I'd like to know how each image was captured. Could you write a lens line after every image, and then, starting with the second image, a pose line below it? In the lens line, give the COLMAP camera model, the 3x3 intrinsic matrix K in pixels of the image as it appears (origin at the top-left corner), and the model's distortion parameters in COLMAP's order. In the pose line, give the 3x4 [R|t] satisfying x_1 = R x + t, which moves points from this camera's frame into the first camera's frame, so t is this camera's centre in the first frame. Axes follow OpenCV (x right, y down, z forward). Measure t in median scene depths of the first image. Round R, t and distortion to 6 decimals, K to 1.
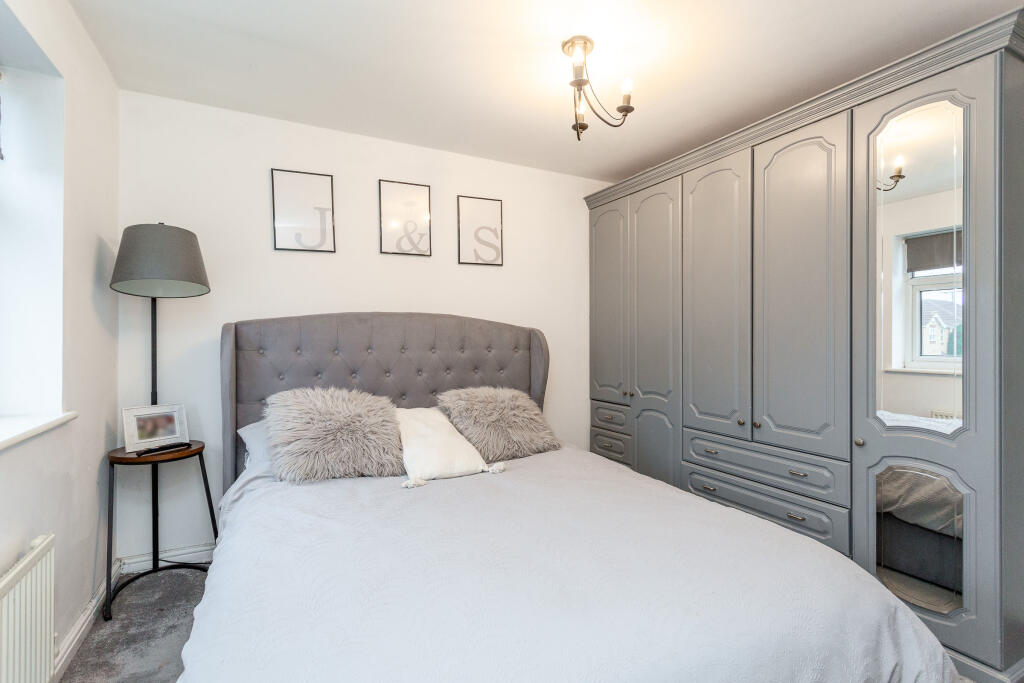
lens RADIAL K [[478.2, 0, 508.8], [0, 478.2, 334.7], [0, 0, 1]] dist [0.000285, 0.000017]
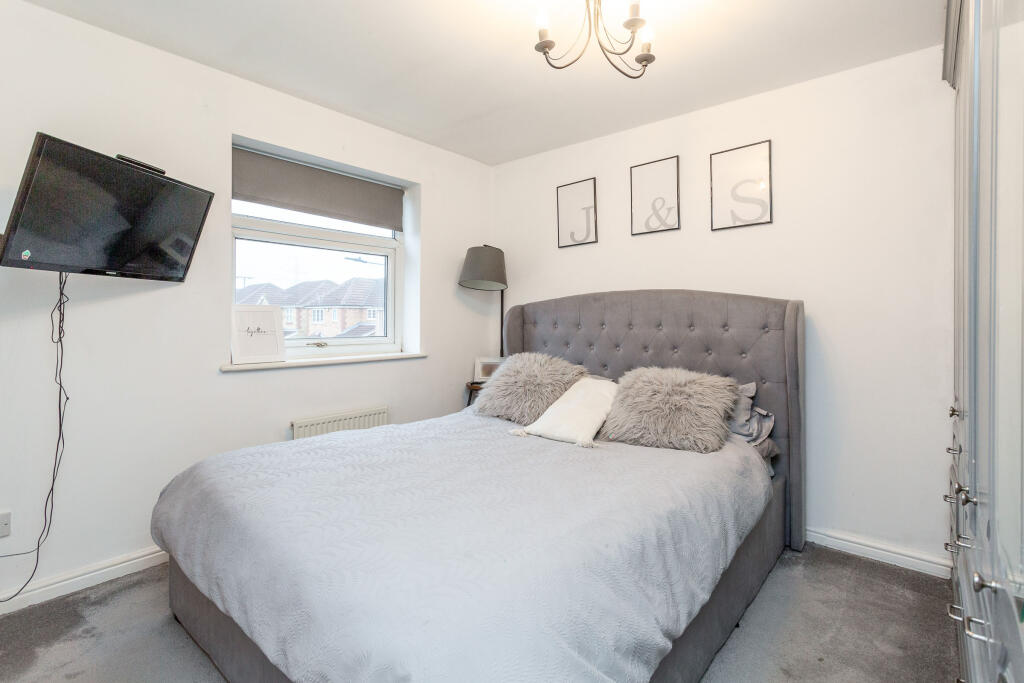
lens RADIAL K [[478.2, 0, 508.8], [0, 478.2, 334.7], [0, 0, 1]] dist [0.000285, 0.000017]
pose [[0.372742, 0.032584, -0.927363, 0.617069], [0.003289, 0.999331, 0.036435, 0.010513], [0.927929, -0.016631, 0.372385, 0.336144]]
